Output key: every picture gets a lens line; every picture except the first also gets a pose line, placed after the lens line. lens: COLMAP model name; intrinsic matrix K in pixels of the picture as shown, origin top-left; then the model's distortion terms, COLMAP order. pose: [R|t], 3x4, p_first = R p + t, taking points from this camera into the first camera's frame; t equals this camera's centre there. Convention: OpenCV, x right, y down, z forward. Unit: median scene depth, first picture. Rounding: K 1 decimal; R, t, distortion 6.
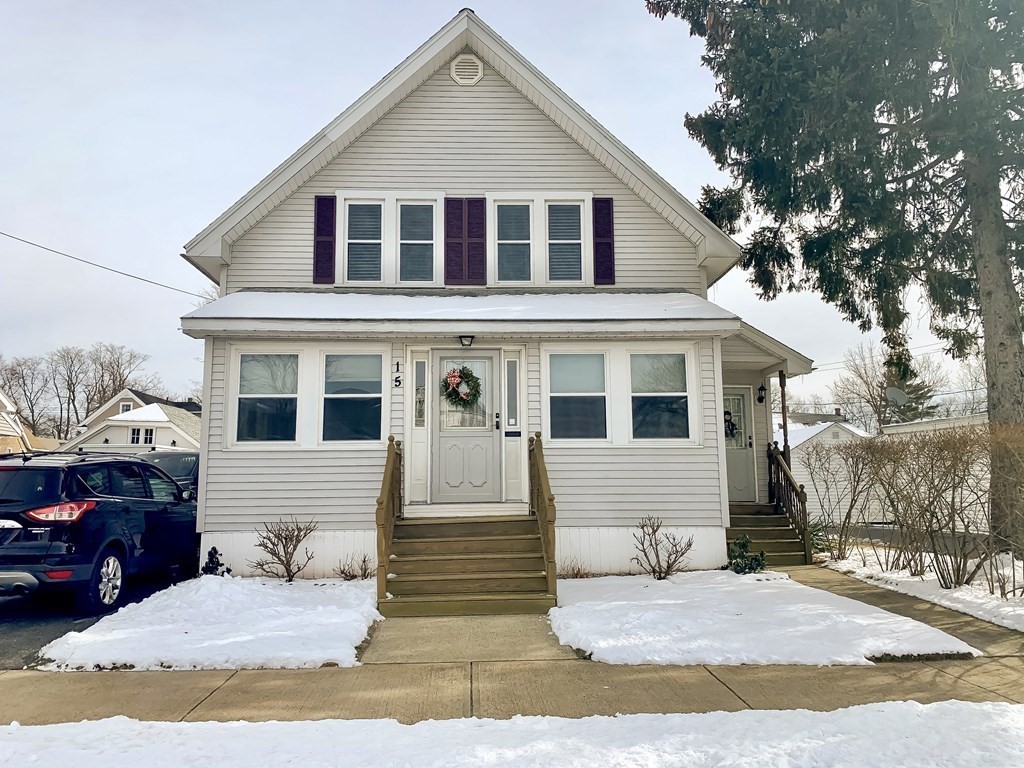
lens RADIAL K [[774.9, 0, 512.6], [0, 774.9, 385.8], [0, 0, 1]] dist [0.042150, -0.058180]
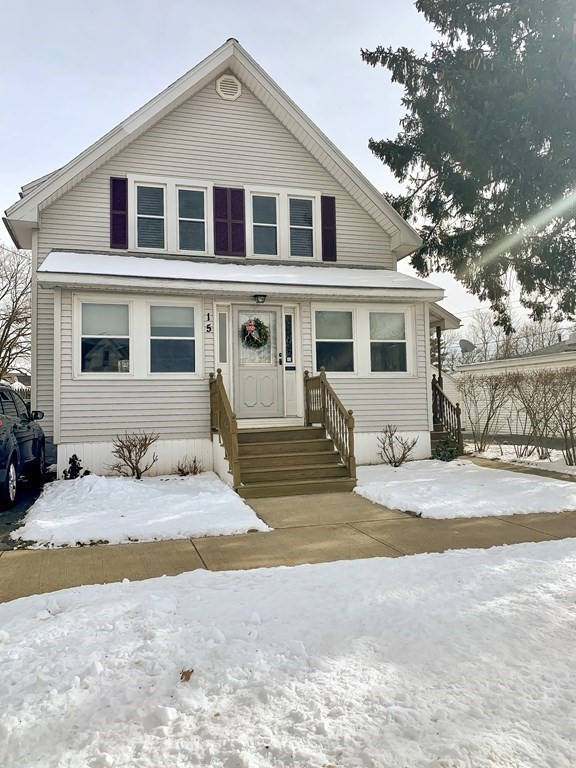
lens RADIAL K [[581.2, 0, 284.8], [0, 581.2, 379.5], [0, 0, 1]] dist [0.042150, -0.058180]
pose [[0.969771, 0.001036, 0.244015, -0.217039], [-0.019580, 0.997097, 0.073583, 0.005472], [-0.243230, -0.076136, 0.966976, 0.000574]]
